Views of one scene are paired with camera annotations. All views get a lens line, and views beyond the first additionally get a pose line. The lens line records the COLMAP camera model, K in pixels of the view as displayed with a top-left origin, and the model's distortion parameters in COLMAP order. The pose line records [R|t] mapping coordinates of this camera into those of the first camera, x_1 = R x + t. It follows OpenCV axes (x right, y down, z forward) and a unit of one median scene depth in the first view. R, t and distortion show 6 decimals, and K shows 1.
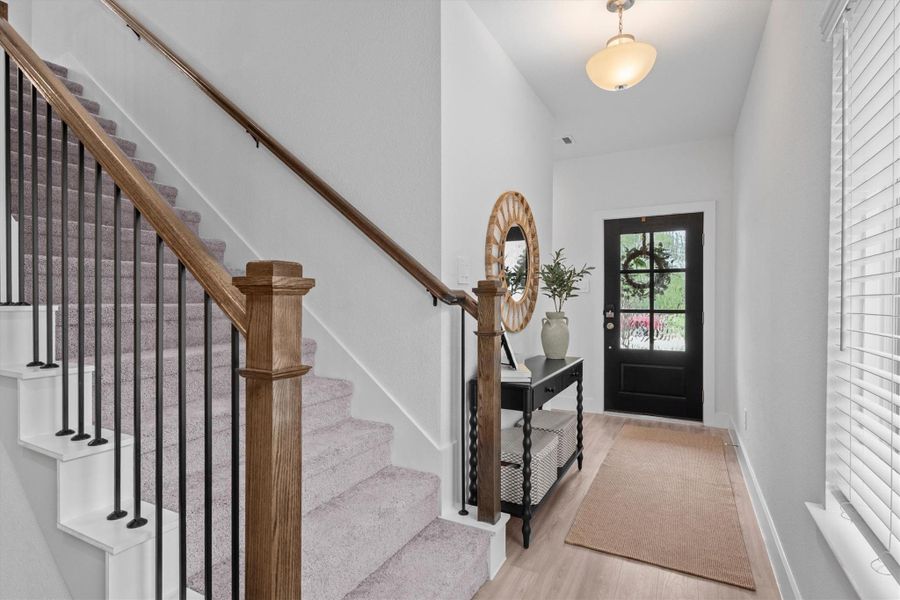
lens RADIAL K [[408.9, 0, 485.5], [0, 408.9, 299.9], [0, 0, 1]] dist [0.004269, 0.000129]
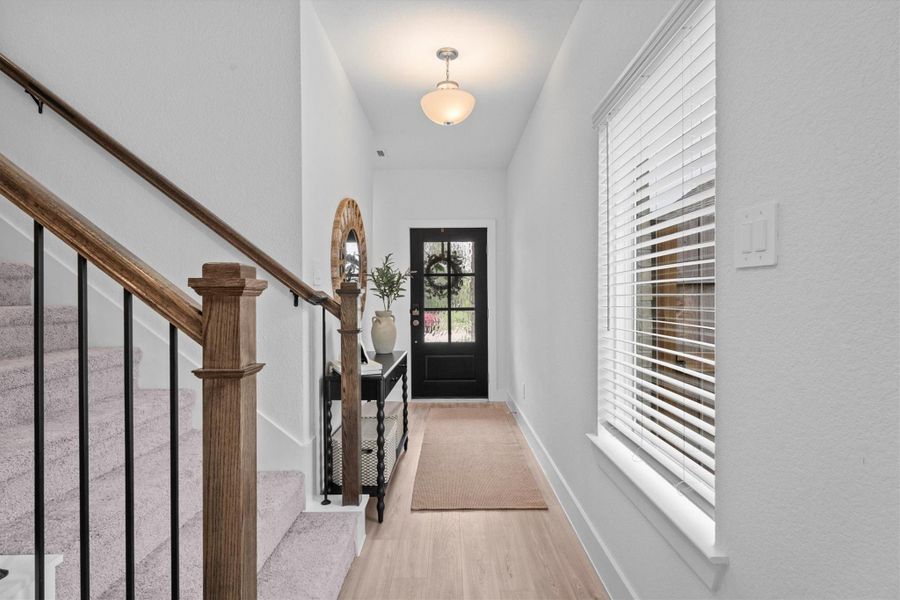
lens RADIAL K [[400.1, 0, 448.7], [0, 400.1, 297.8], [0, 0, 1]] dist [0.002486, 0.000189]
pose [[0.899091, -0.005090, 0.437732, -0.146411], [0.007707, 0.999961, -0.004202, 0.000213], [-0.437693, 0.007152, 0.899096, -0.044989]]
